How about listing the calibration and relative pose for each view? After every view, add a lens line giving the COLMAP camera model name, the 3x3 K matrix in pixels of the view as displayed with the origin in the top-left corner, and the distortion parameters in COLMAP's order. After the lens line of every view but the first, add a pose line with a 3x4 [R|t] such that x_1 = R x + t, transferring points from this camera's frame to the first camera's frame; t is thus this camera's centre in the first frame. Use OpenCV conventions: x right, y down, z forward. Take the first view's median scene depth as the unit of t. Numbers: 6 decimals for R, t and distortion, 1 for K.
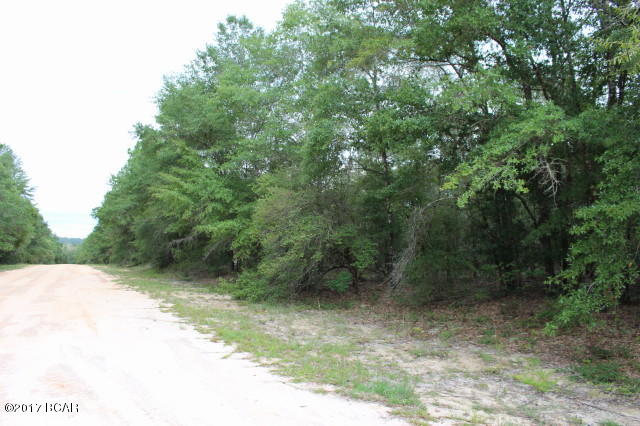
lens RADIAL K [[568.2, 0, 320.0], [0, 568.2, 213.0], [0, 0, 1]] dist [-0.056438, 0.000158]
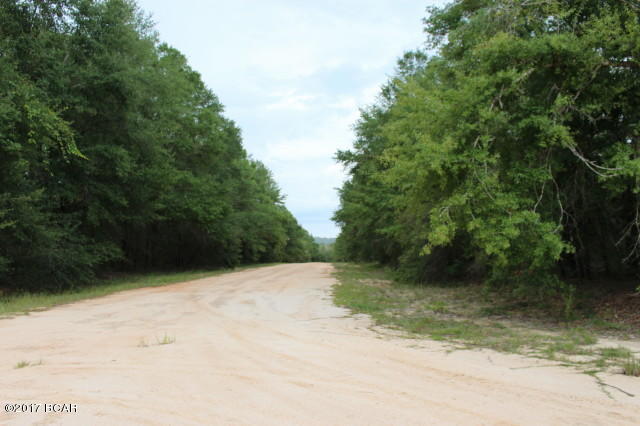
lens RADIAL K [[733.2, 0, 320.0], [0, 733.2, 213.0], [0, 0, 1]] dist [-0.000960, 0.000124]
pose [[0.891072, -0.044766, -0.451649, 0.286471], [0.054511, 0.998476, 0.008581, -0.024622], [0.450577, -0.032266, 0.892154, -0.383165]]
